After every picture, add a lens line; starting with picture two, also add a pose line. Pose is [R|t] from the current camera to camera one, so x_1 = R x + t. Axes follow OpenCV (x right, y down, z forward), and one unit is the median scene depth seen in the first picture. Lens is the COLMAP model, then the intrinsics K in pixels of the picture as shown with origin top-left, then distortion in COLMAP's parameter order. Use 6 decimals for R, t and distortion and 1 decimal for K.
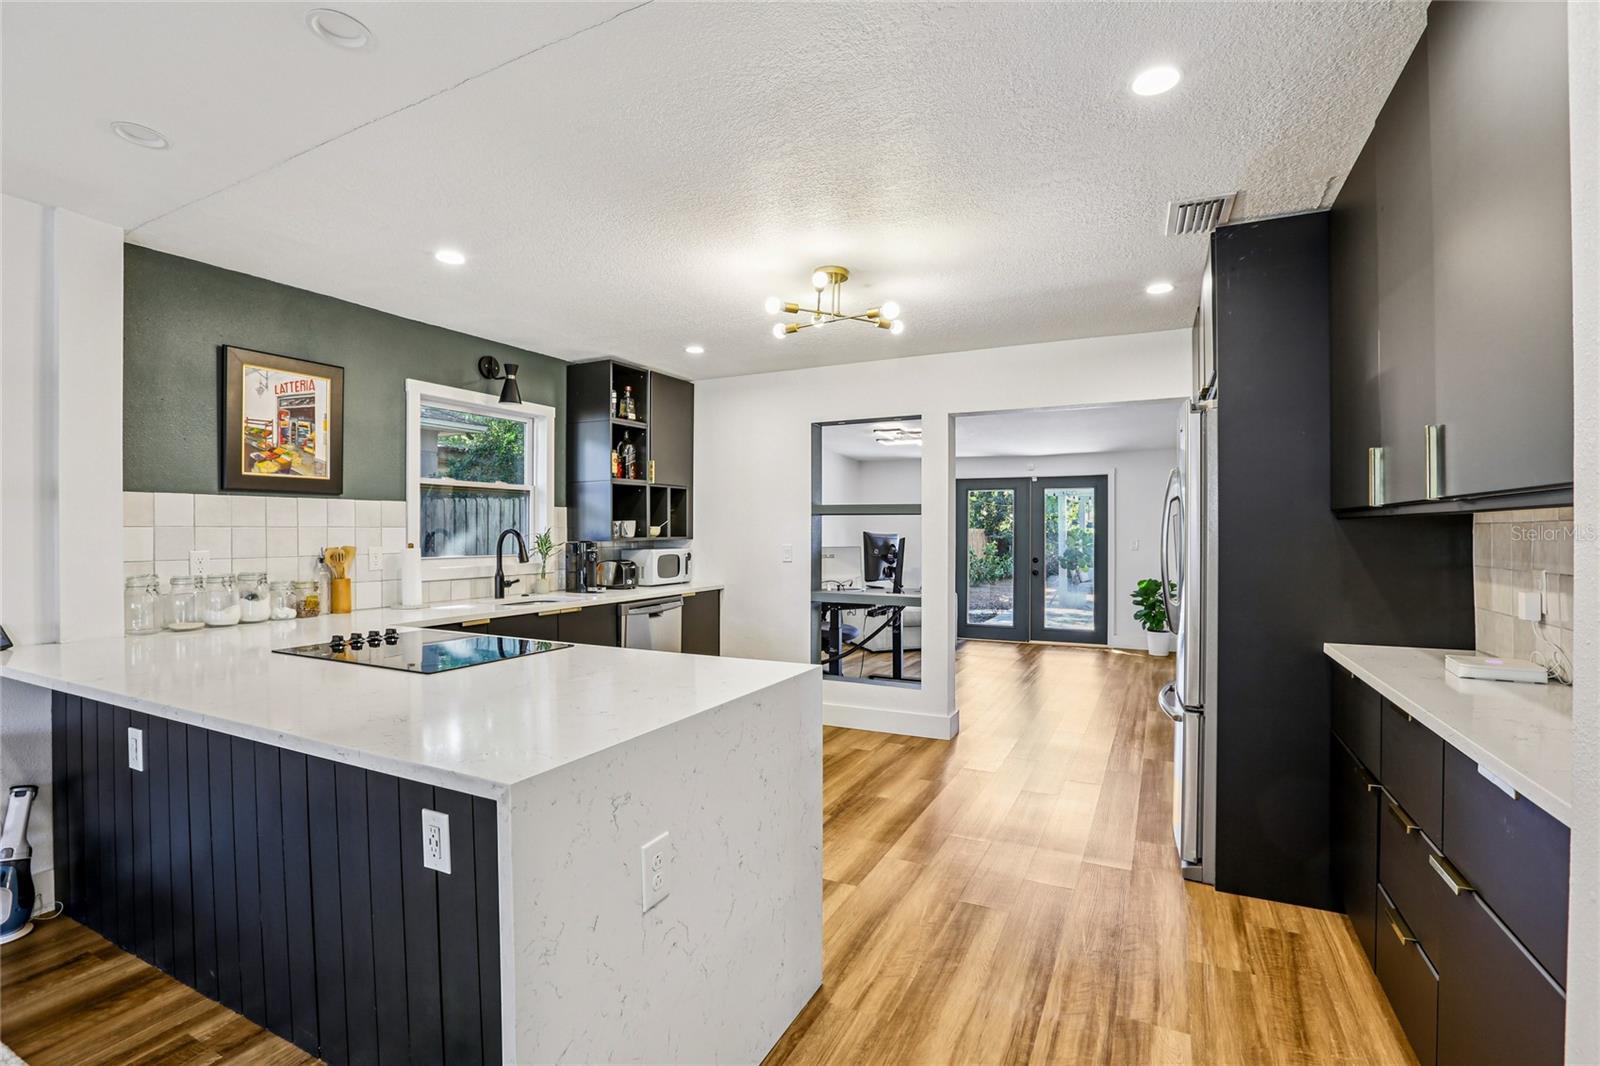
lens RADIAL K [[730.2, 0, 806.2], [0, 730.2, 530.4], [0, 0, 1]] dist [-0.047906, 0.014619]
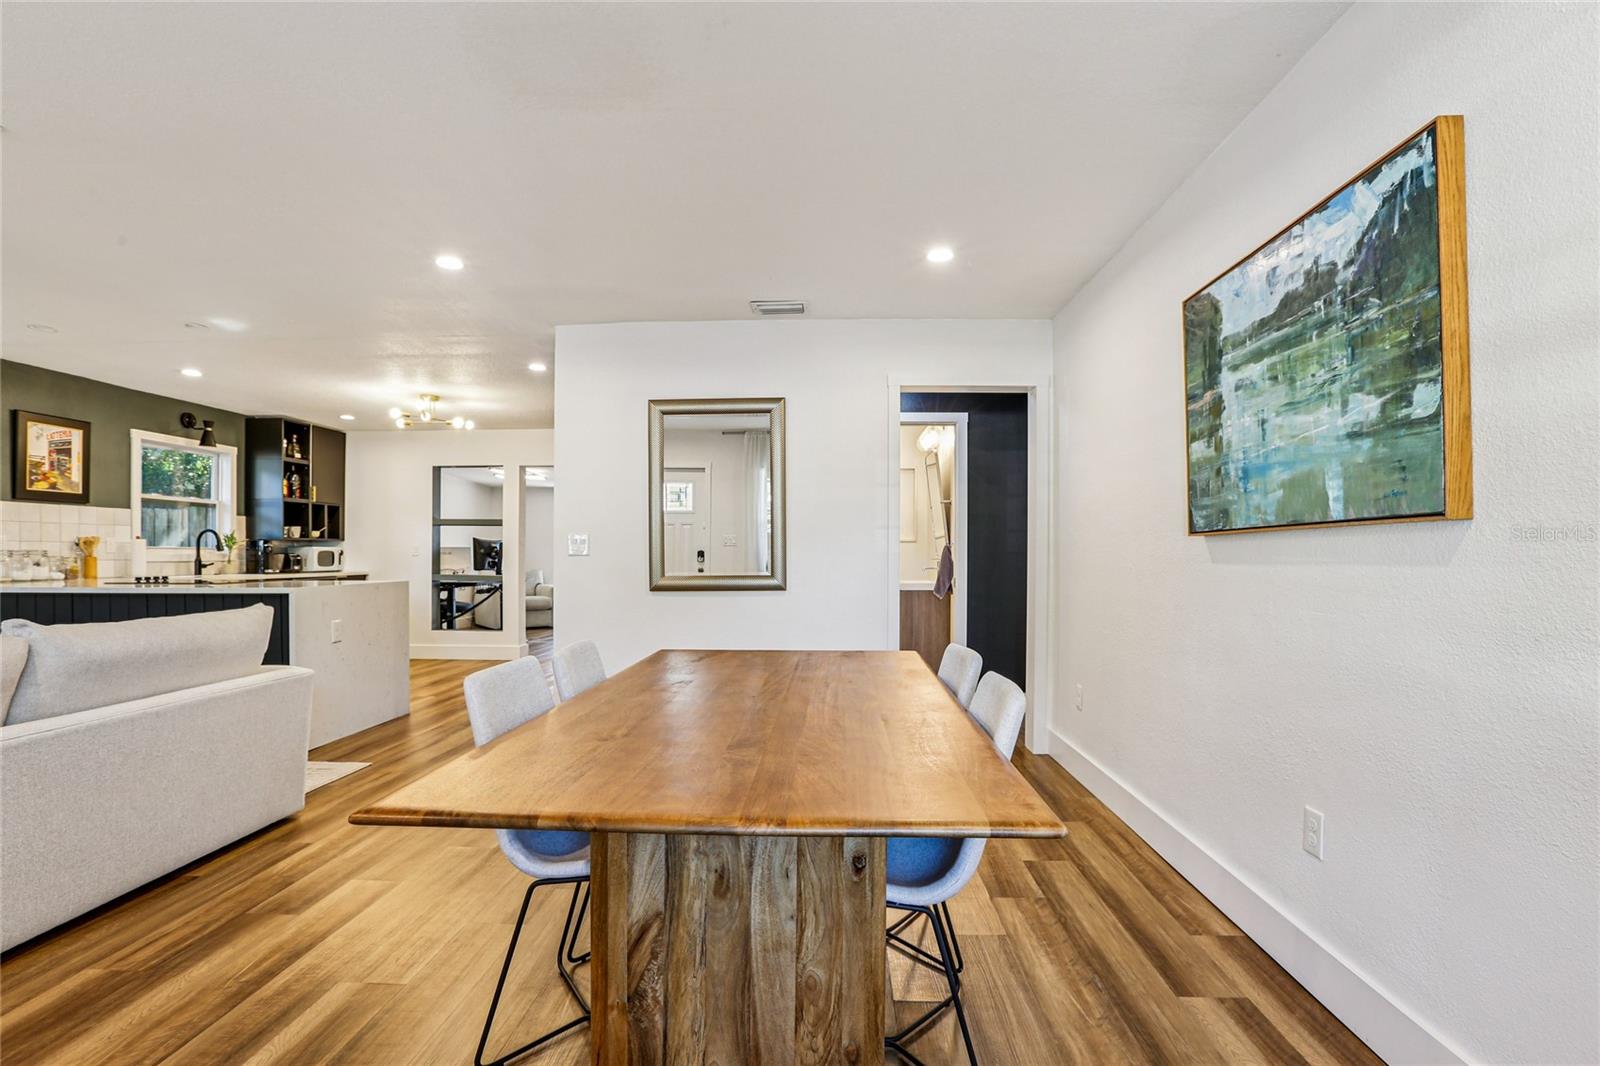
lens RADIAL K [[730.2, 0, 814.0], [0, 730.2, 559.7], [0, 0, 1]] dist [-0.047906, 0.014619]
pose [[0.908135, 0.001580, 0.418674, 0.153259], [-0.004953, 0.999963, 0.006969, 0.056669], [-0.418647, -0.008402, 0.908110, -1.108762]]
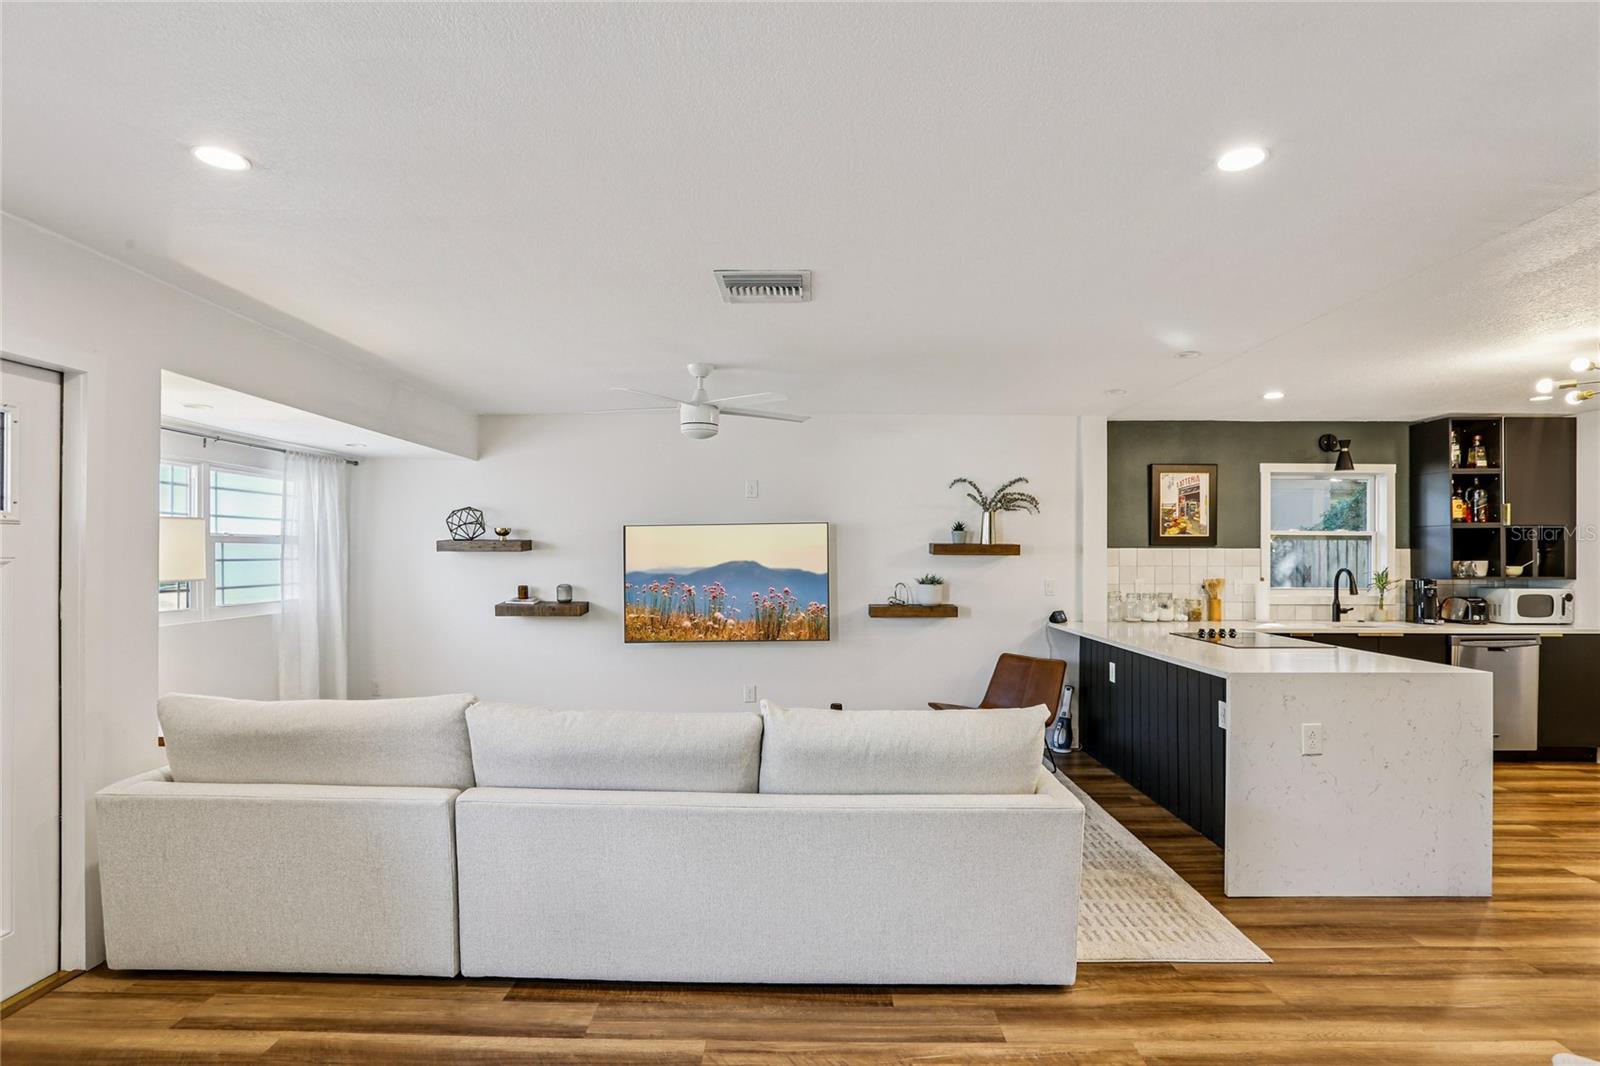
lens RADIAL K [[779.6, 0, 801.6], [0, 779.6, 550.0], [0, 0, 1]] dist [-0.039636, 0.013680]
pose [[0.432296, -0.000401, -0.901732, 0.499333], [-0.004310, 0.999988, -0.002511, -0.033014], [0.901721, 0.004972, 0.432289, -0.567576]]
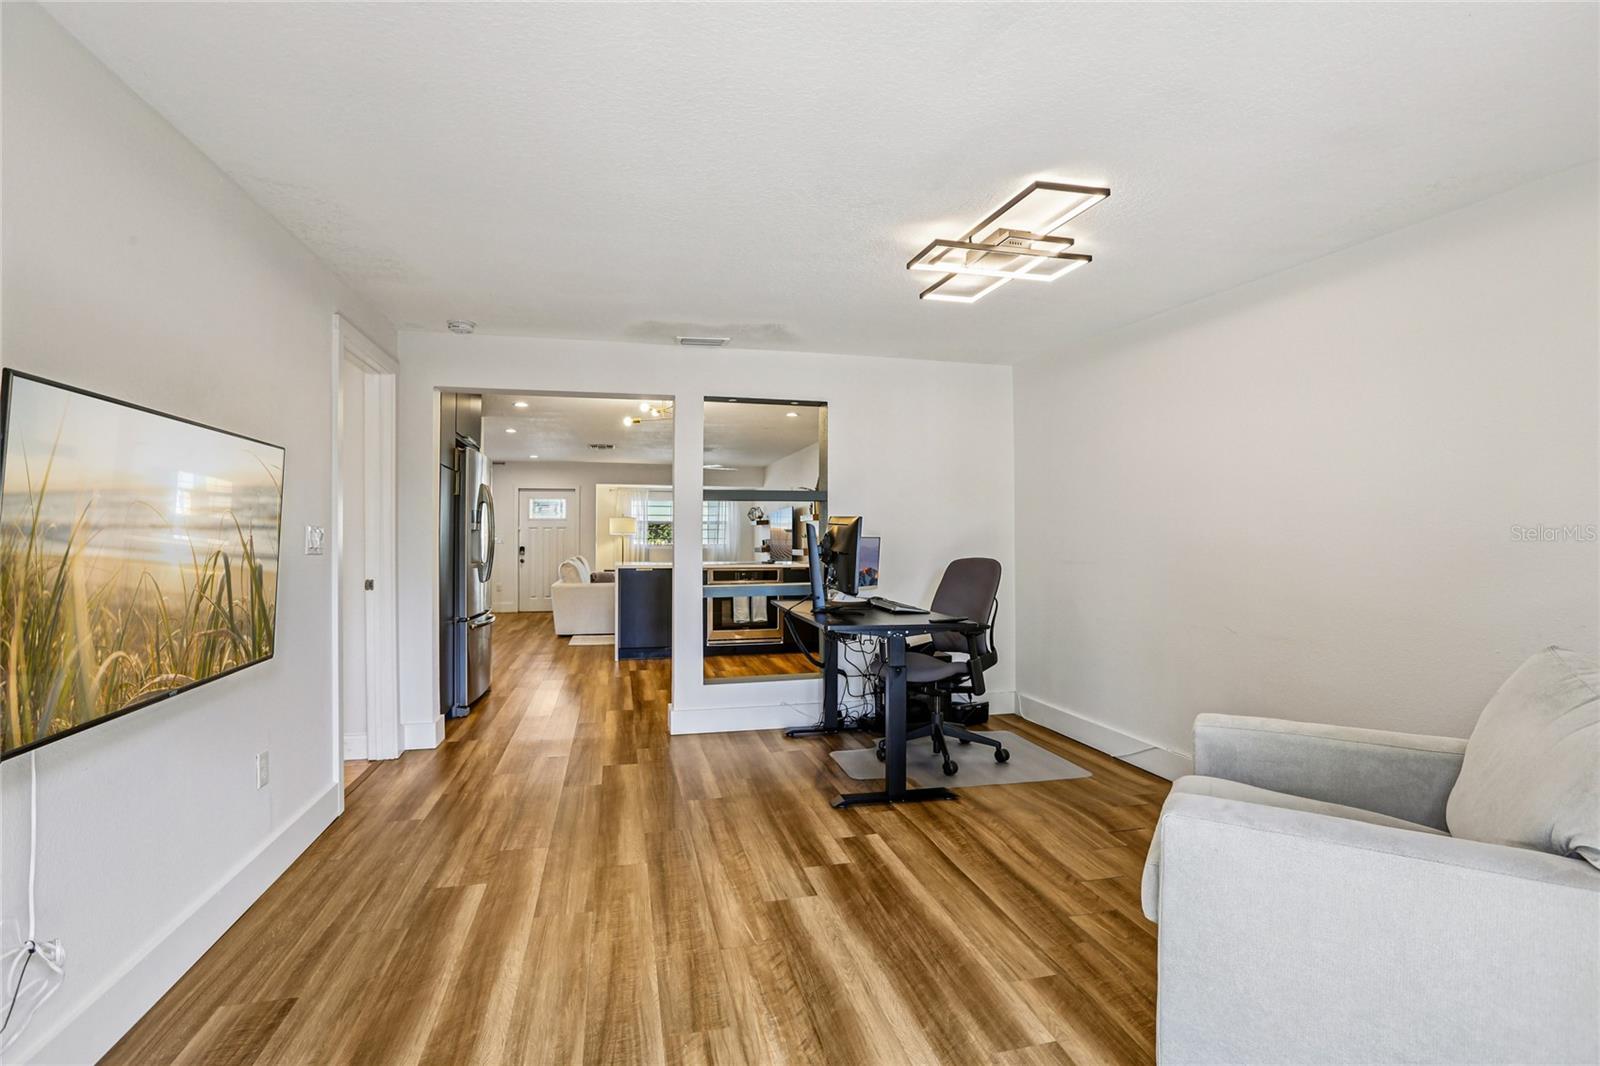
lens RADIAL K [[730.2, 0, 788.4], [0, 730.2, 530.8], [0, 0, 1]] dist [-0.047906, 0.014619]
pose [[-0.770054, -0.003705, -0.637968, 0.982420], [0.004390, 0.999929, -0.011106, 0.040619], [0.637964, -0.011353, -0.769983, 2.593214]]
